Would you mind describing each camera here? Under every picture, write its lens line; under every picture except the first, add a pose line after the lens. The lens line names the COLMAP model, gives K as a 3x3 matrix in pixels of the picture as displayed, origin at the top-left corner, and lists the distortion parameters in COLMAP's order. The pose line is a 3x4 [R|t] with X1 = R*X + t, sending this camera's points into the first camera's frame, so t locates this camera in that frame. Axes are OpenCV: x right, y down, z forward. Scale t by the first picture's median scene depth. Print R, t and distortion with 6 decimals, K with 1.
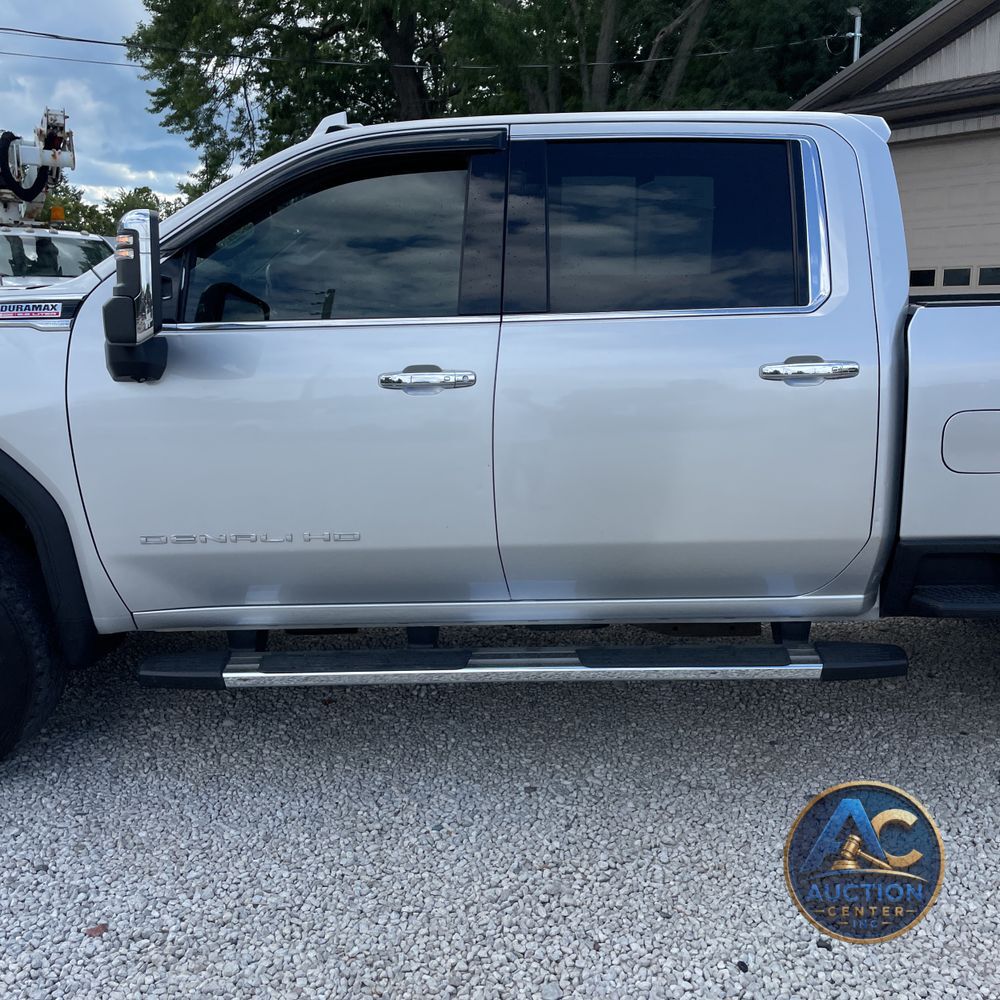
lens RADIAL K [[1018.9, 0, 517.0], [0, 1018.9, 477.4], [0, 0, 1]] dist [0.056870, -0.037826]
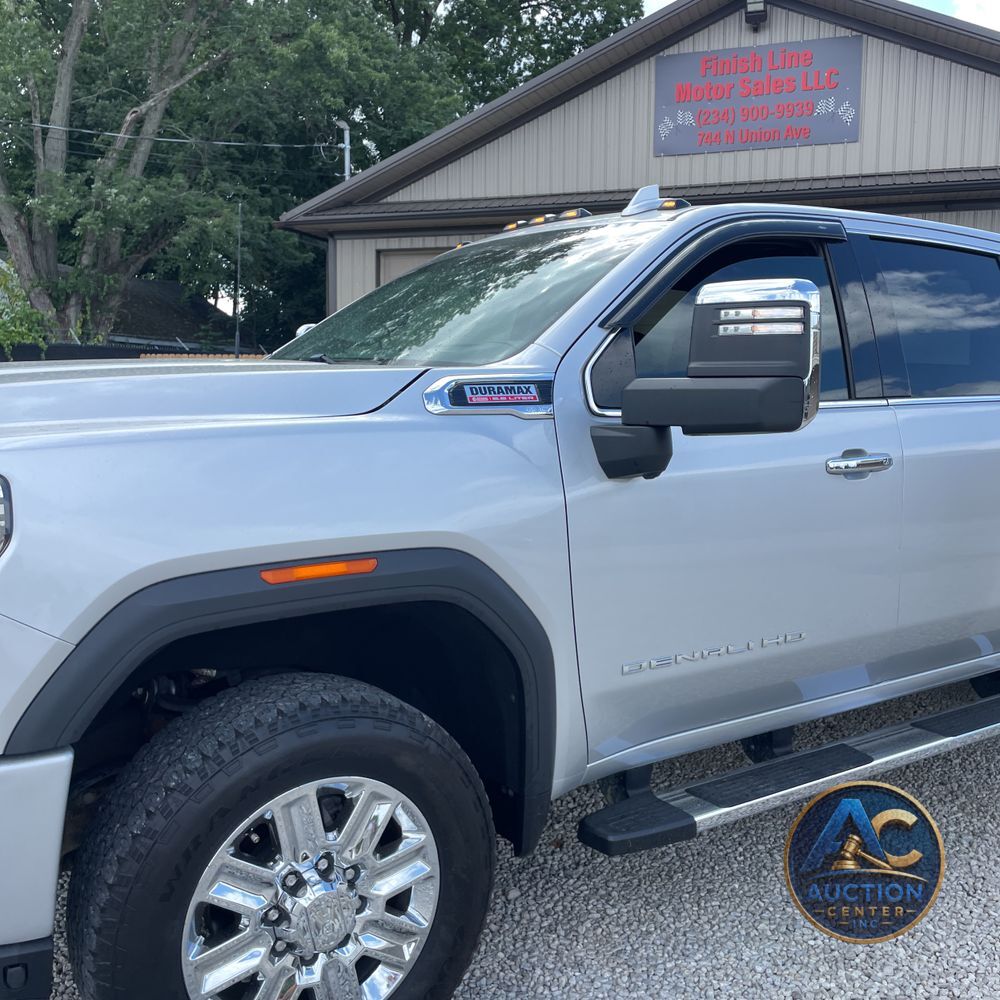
lens RADIAL K [[1018.9, 0, 517.0], [0, 1018.9, 477.4], [0, 0, 1]] dist [0.056870, -0.037826]
pose [[0.834896, -0.037043, 0.549160, -0.616073], [0.084234, 0.994579, -0.060974, -0.034666], [-0.543924, 0.097165, 0.833490, 0.245916]]
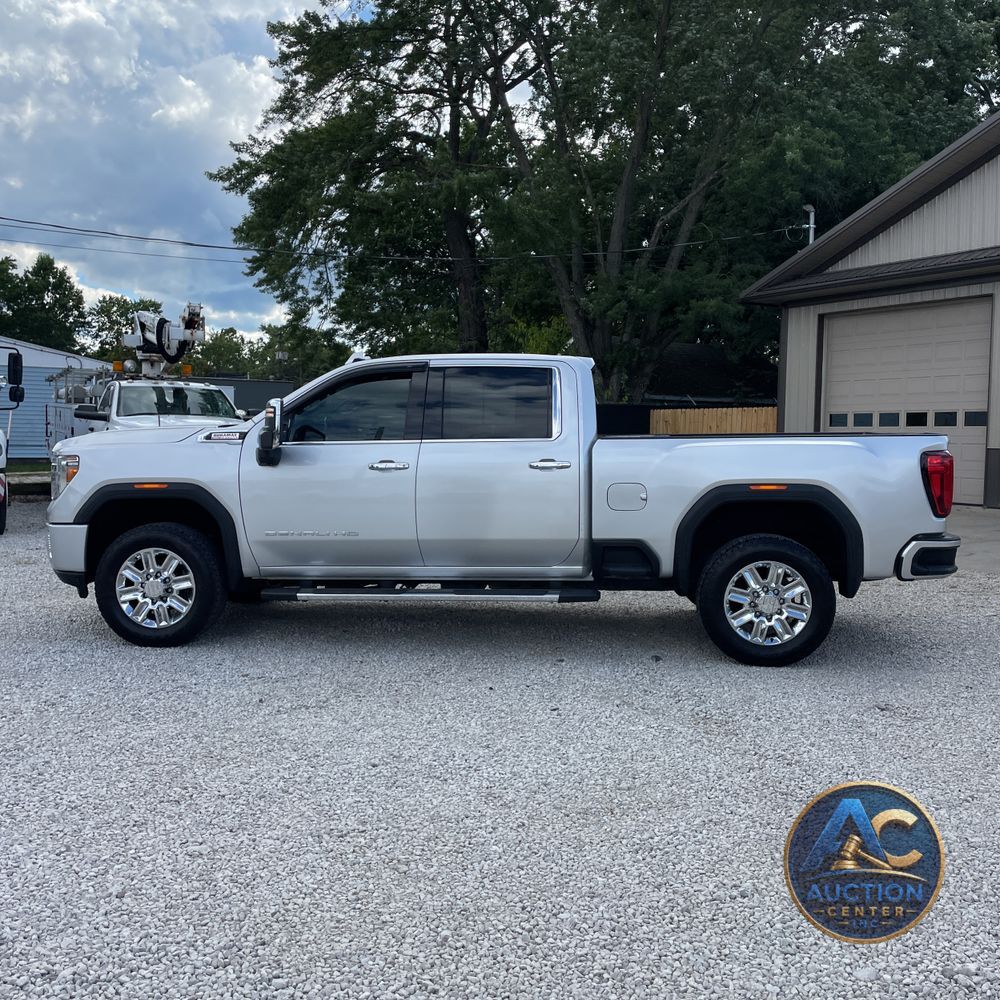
lens RADIAL K [[974.8, 0, 496.8], [0, 974.8, 485.1], [0, 0, 1]] dist [0.073724, -0.010510]
pose [[0.997190, 0.014831, -0.073431, 0.223283], [-0.023430, 0.992776, -0.117674, 0.140606], [0.071155, 0.119064, 0.990334, -0.824595]]
